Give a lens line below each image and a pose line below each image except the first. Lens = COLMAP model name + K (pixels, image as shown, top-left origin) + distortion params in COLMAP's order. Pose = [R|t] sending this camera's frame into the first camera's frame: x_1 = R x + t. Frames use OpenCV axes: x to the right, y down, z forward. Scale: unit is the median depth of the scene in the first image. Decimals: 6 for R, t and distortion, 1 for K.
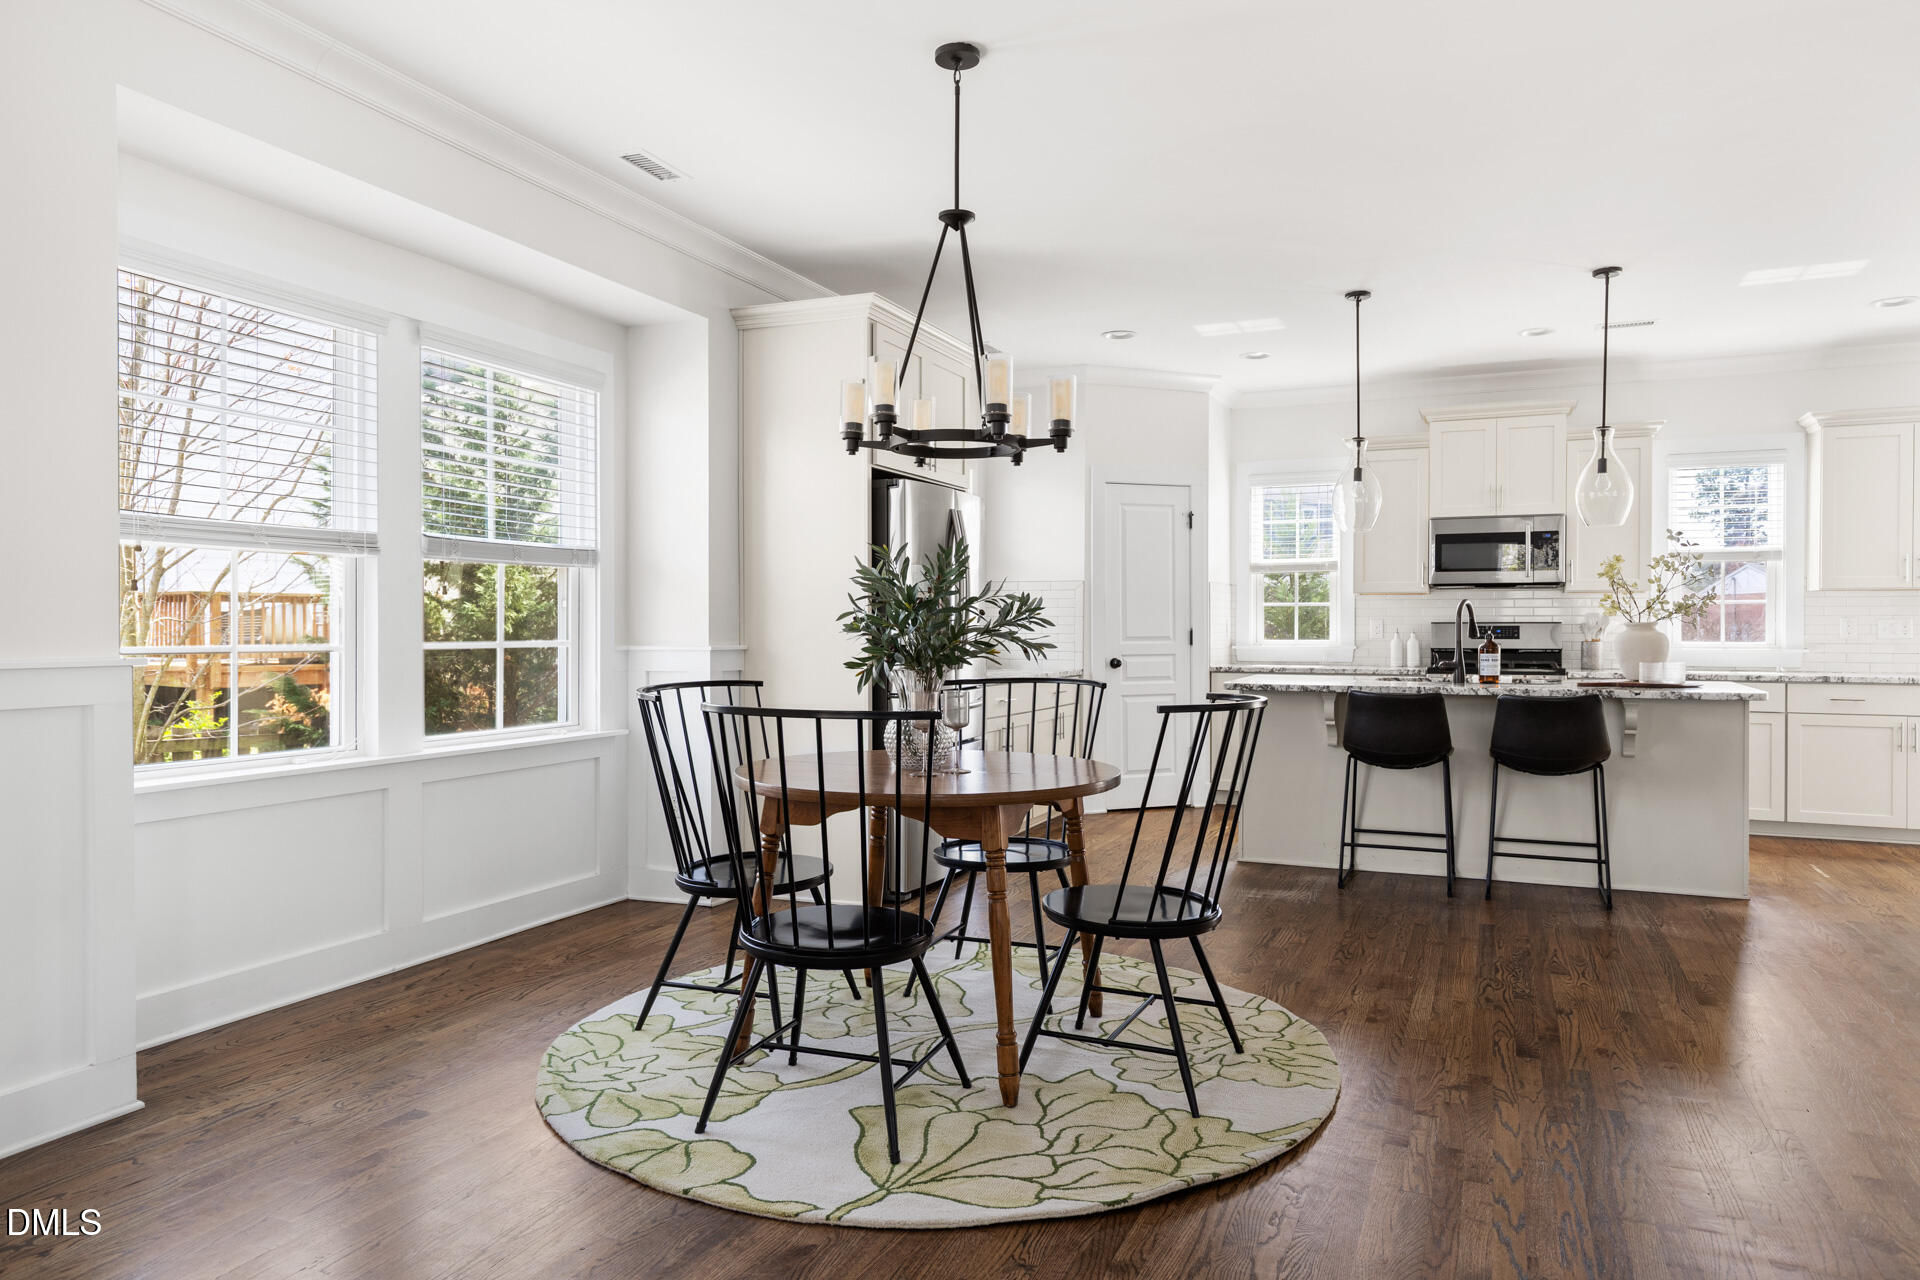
lens RADIAL K [[1228.7, 0, 960.0], [0, 1228.7, 640.0], [0, 0, 1]] dist [0.004797, 0.000340]
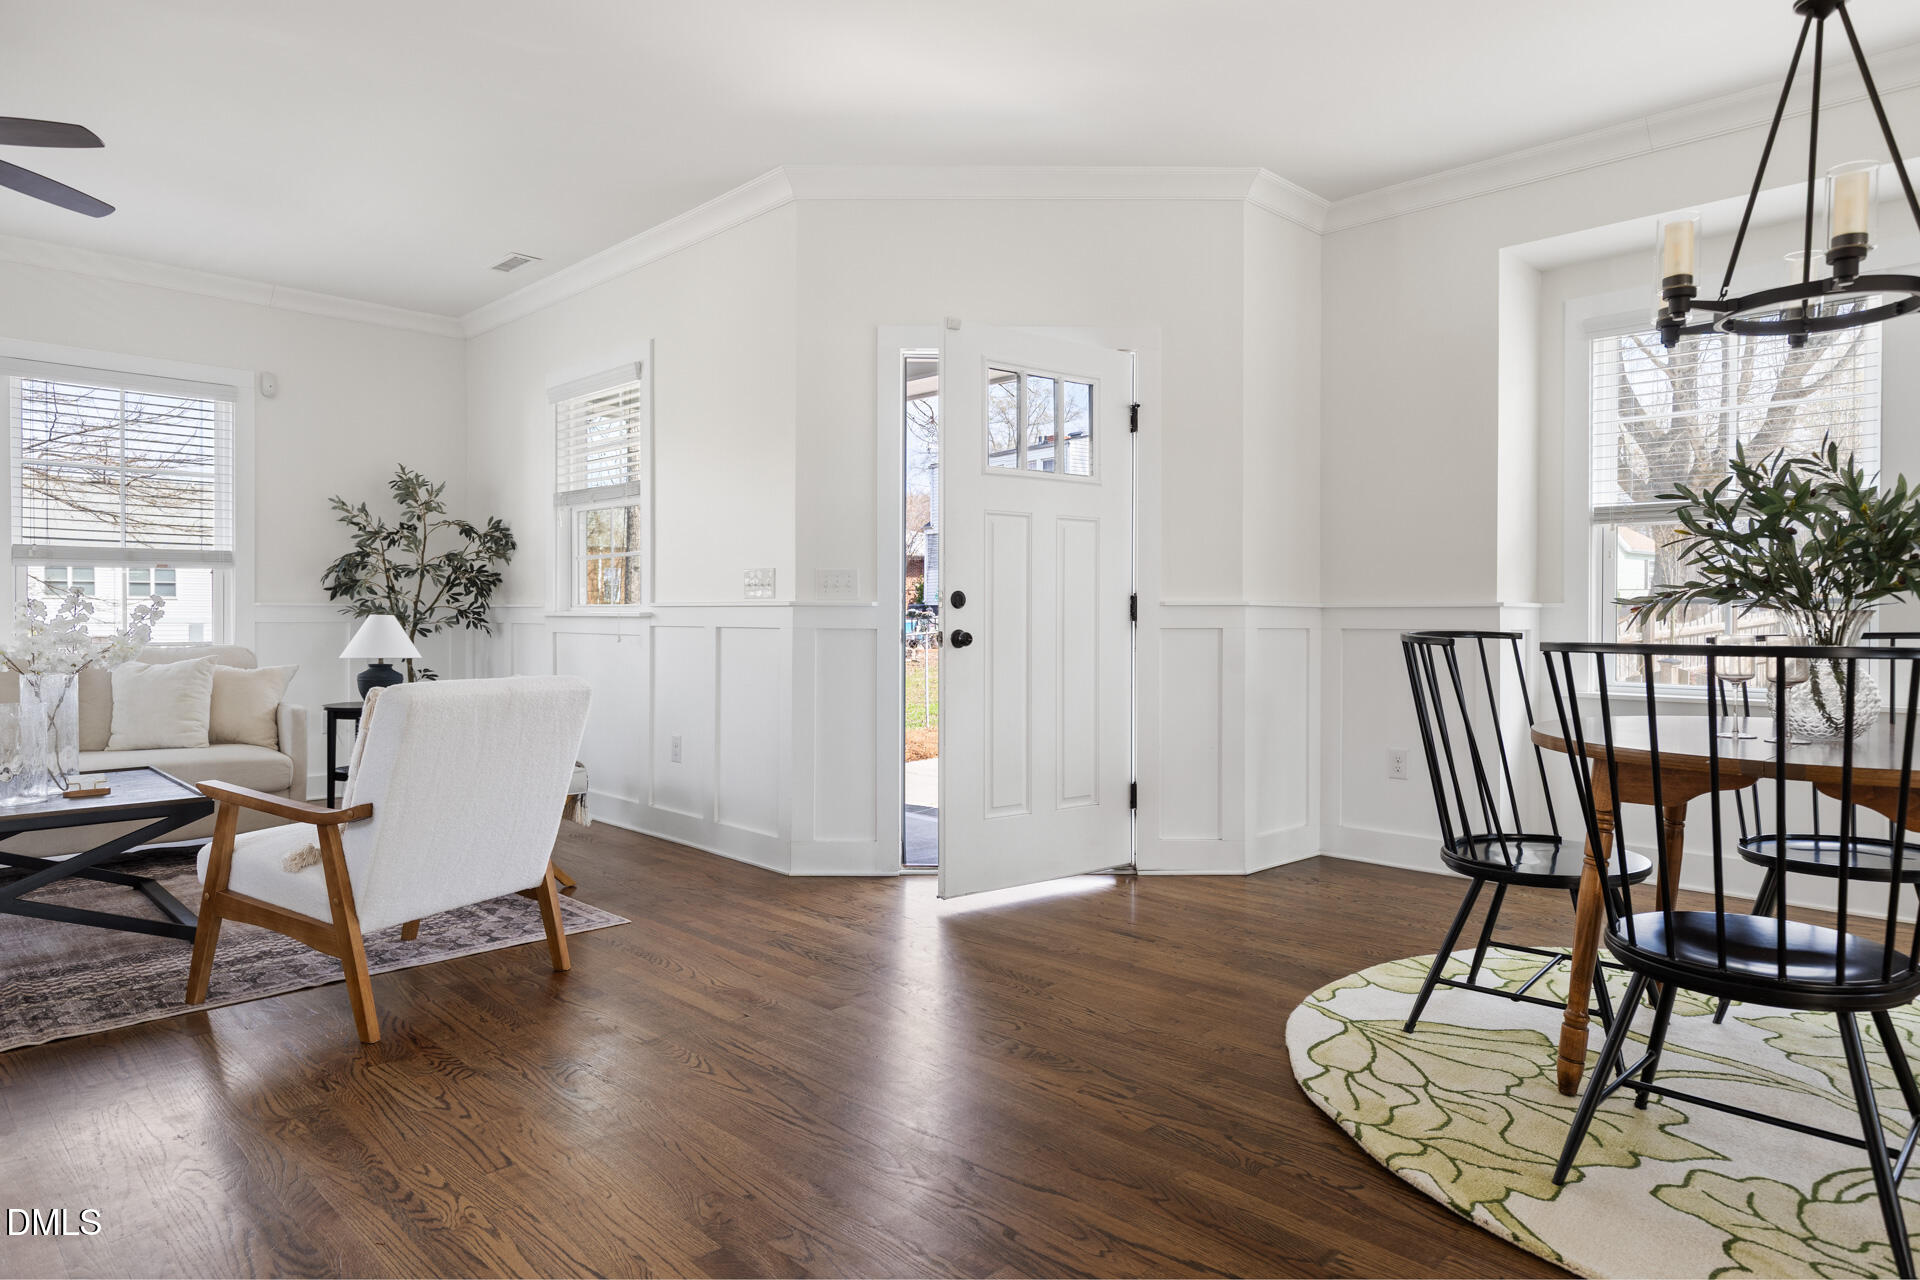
lens RADIAL K [[1132.8, 0, 970.8], [0, 1132.8, 626.3], [0, 0, 1]] dist [-0.001460, 0.003775]
pose [[-0.358607, 0.004239, -0.933479, 0.550298], [-0.014169, 0.999850, 0.009984, 0.023254], [0.933381, 0.016807, -0.358493, 0.510915]]
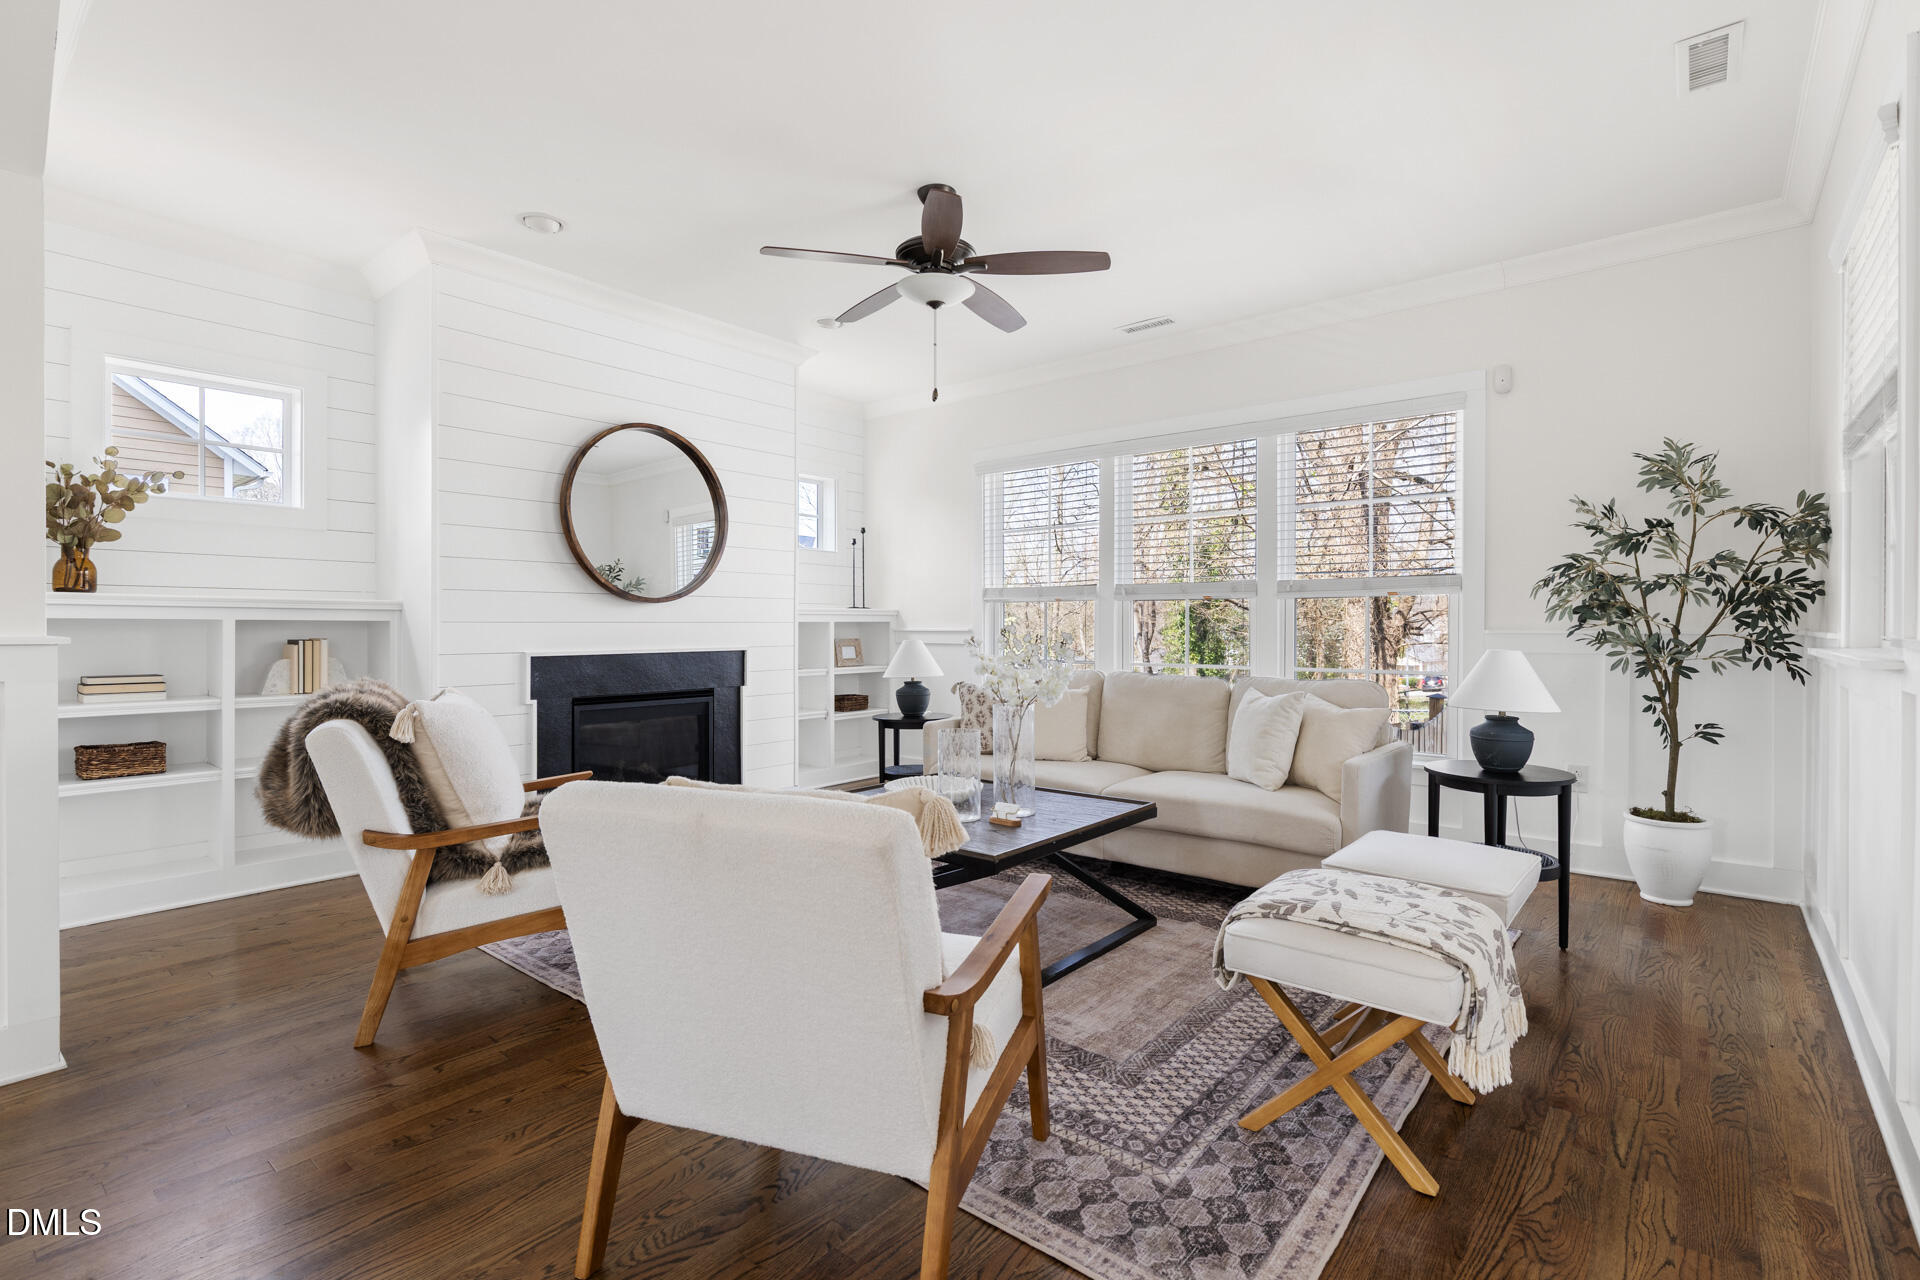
lens RADIAL K [[888.2, 0, 965.9], [0, 888.2, 629.0], [0, 0, 1]] dist [0.002159, 0.000003]
pose [[-0.962633, -0.003335, 0.270790, -0.041419], [0.000816, 0.999884, 0.015217, 0.007409], [-0.270810, 0.014870, -0.962518, 0.311011]]
